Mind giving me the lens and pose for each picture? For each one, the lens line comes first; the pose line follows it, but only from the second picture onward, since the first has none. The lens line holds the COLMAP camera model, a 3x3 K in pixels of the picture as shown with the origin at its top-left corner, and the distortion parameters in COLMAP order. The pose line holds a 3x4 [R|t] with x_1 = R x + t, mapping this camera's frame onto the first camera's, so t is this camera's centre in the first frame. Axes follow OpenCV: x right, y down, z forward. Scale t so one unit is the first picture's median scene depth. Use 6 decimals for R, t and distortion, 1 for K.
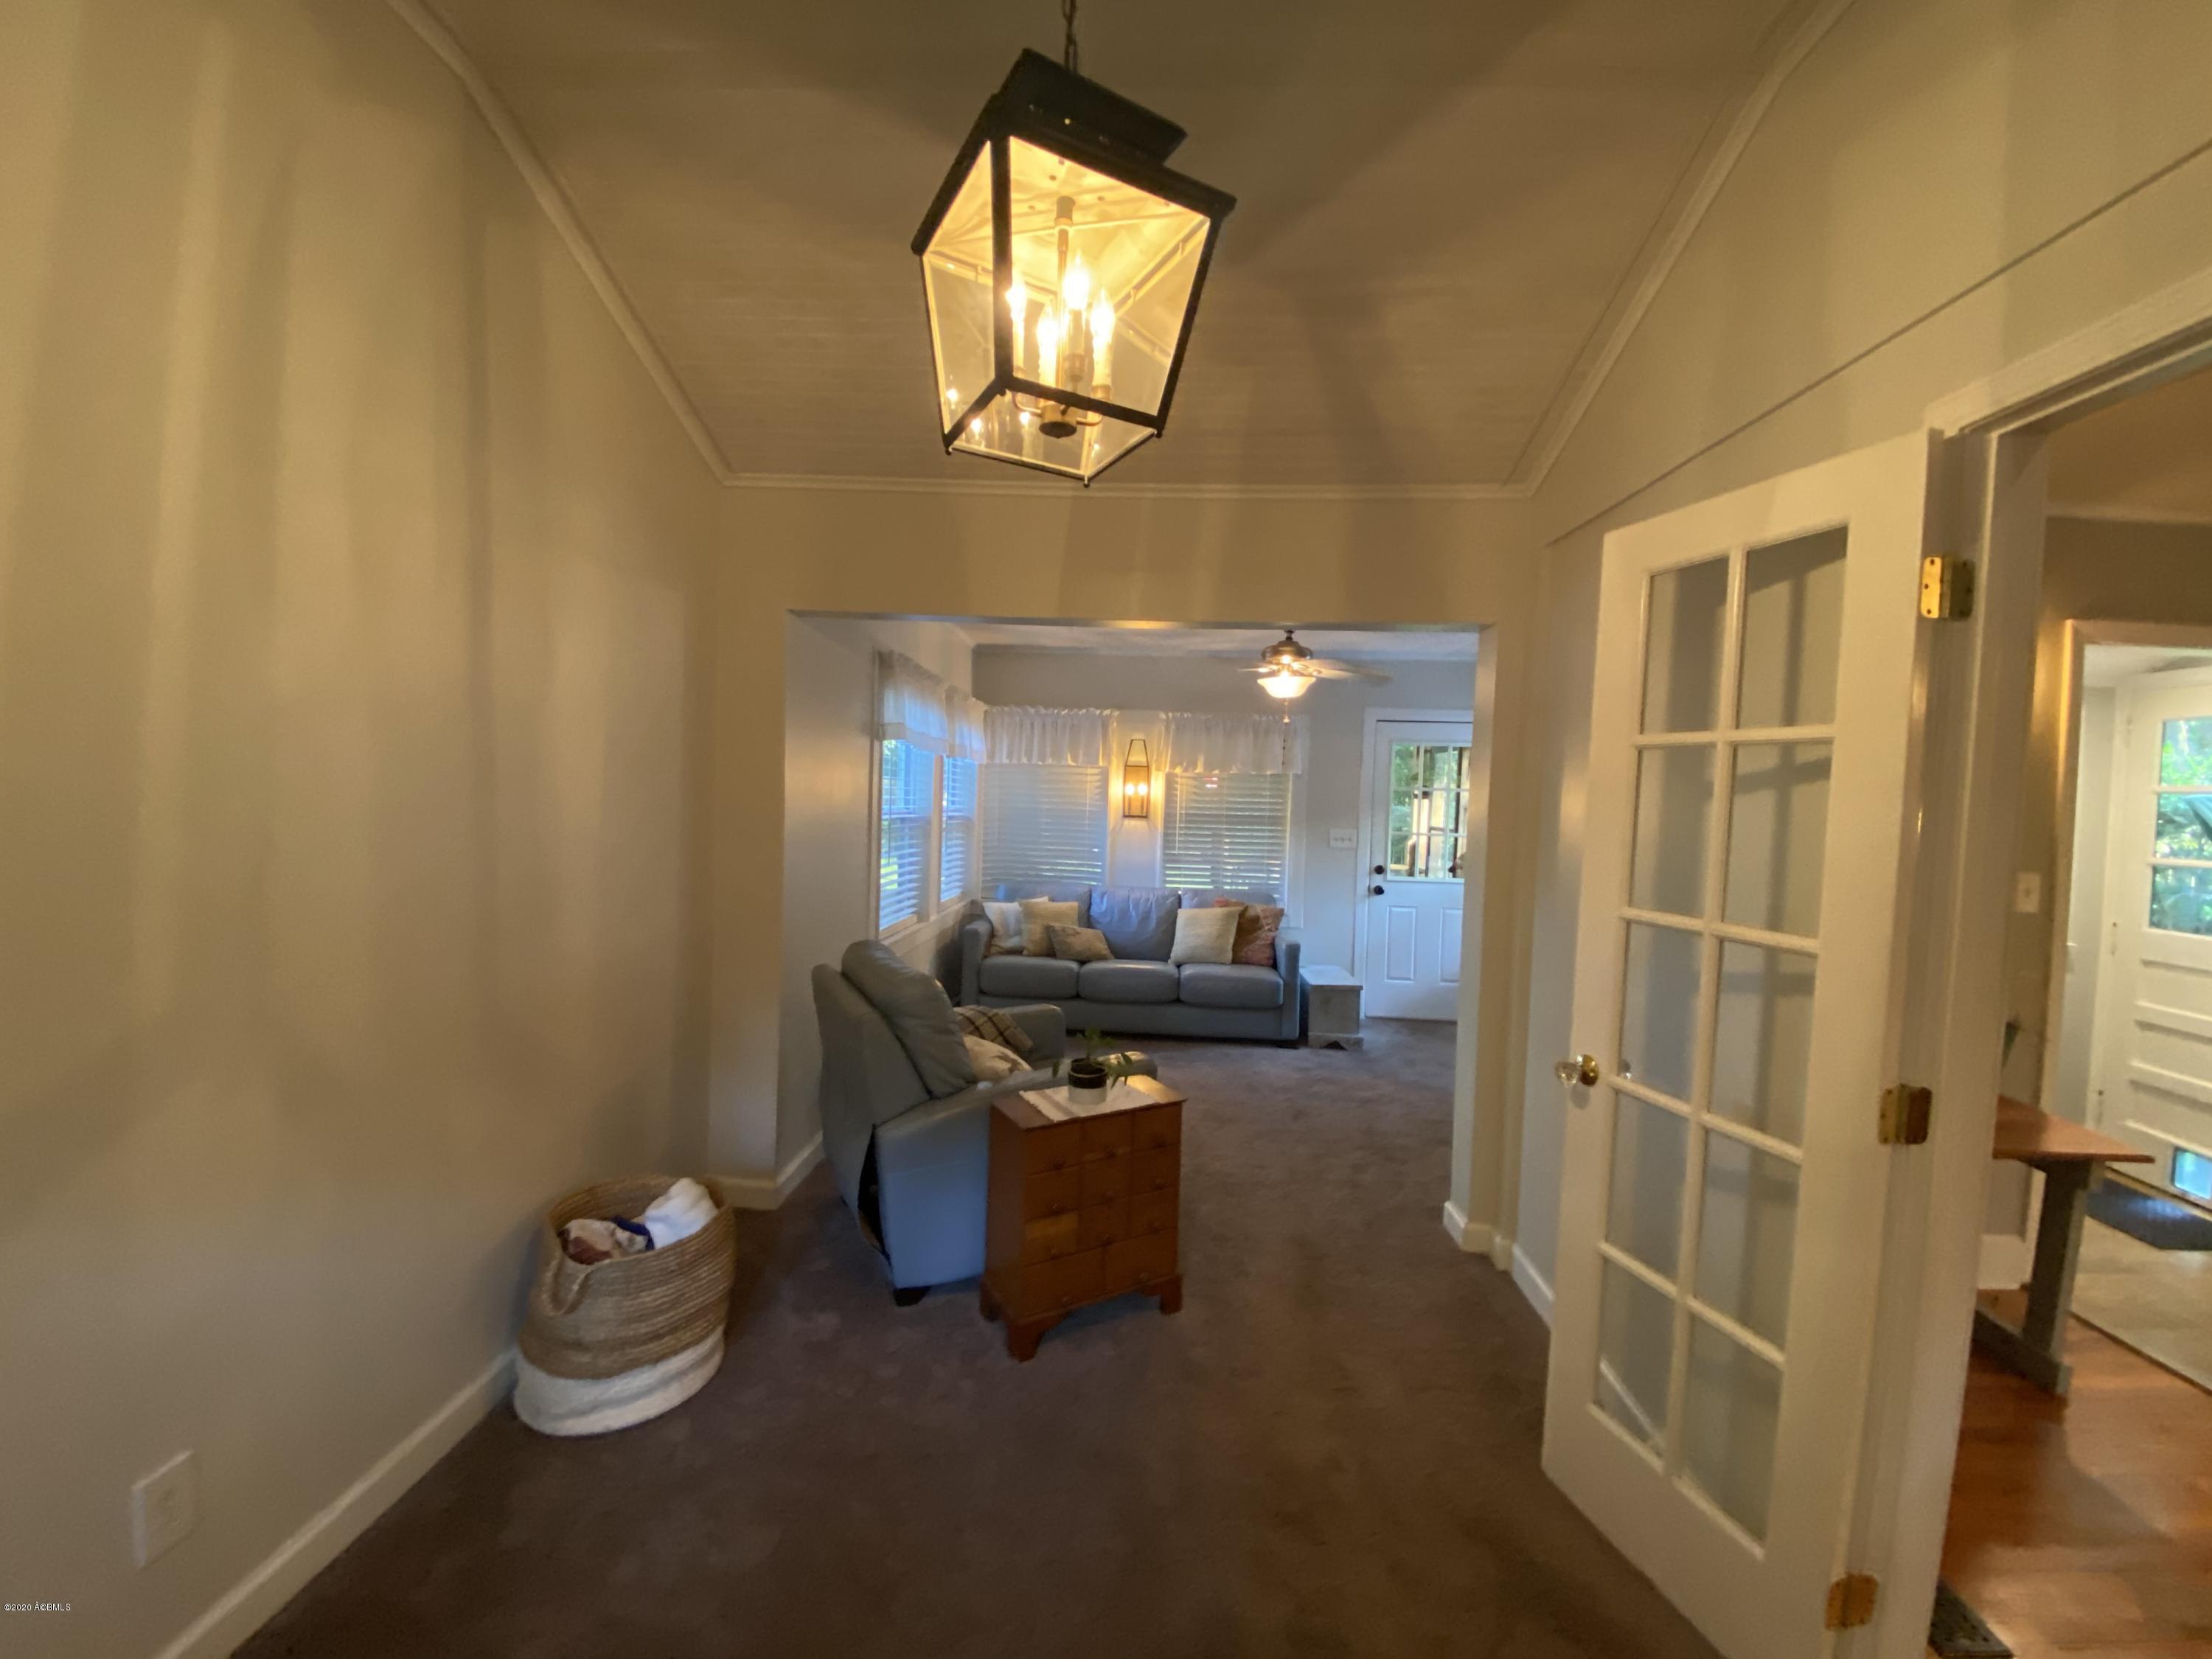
lens RADIAL K [[888.1, 0, 1113.2], [0, 888.1, 831.0], [0, 0, 1]] dist [0.025454, -0.022881]
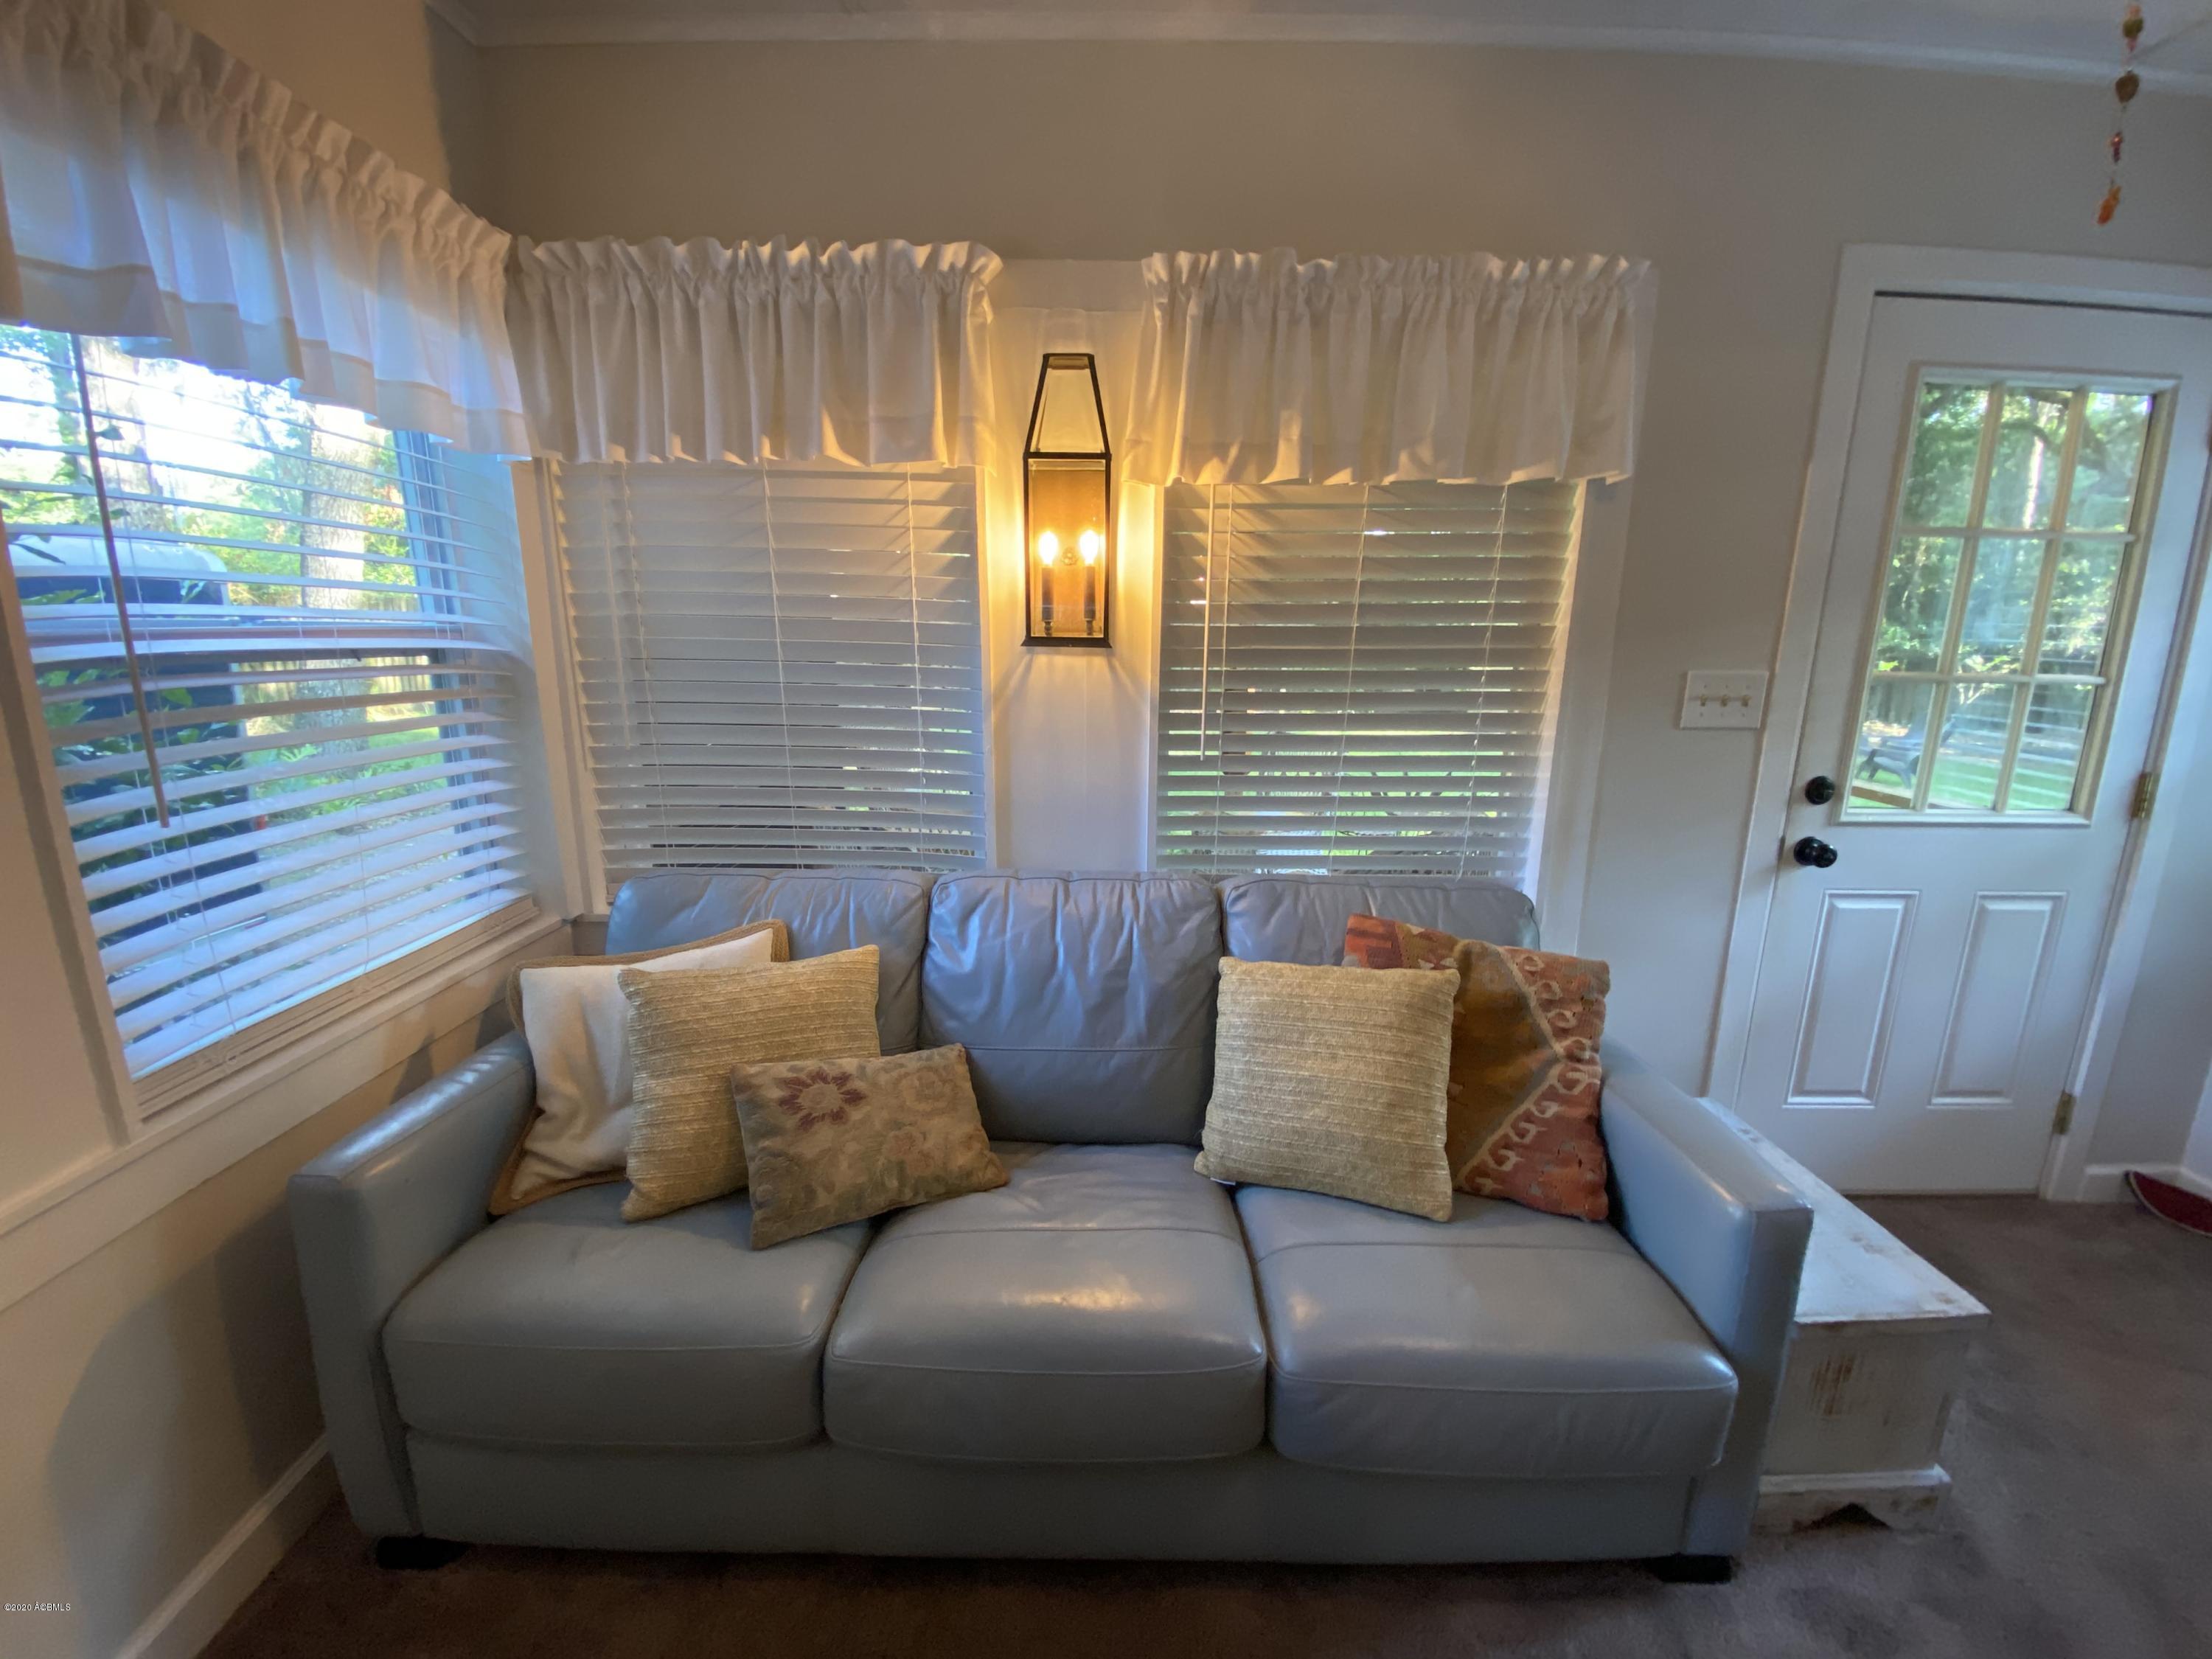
lens RADIAL K [[888.1, 0, 1113.2], [0, 888.1, 831.0], [0, 0, 1]] dist [0.025454, -0.022881]
pose [[0.998928, -0.030200, 0.035071, 0.027613], [0.023312, 0.982945, 0.182415, -0.007955], [-0.039982, -0.181402, 0.982596, 0.694274]]
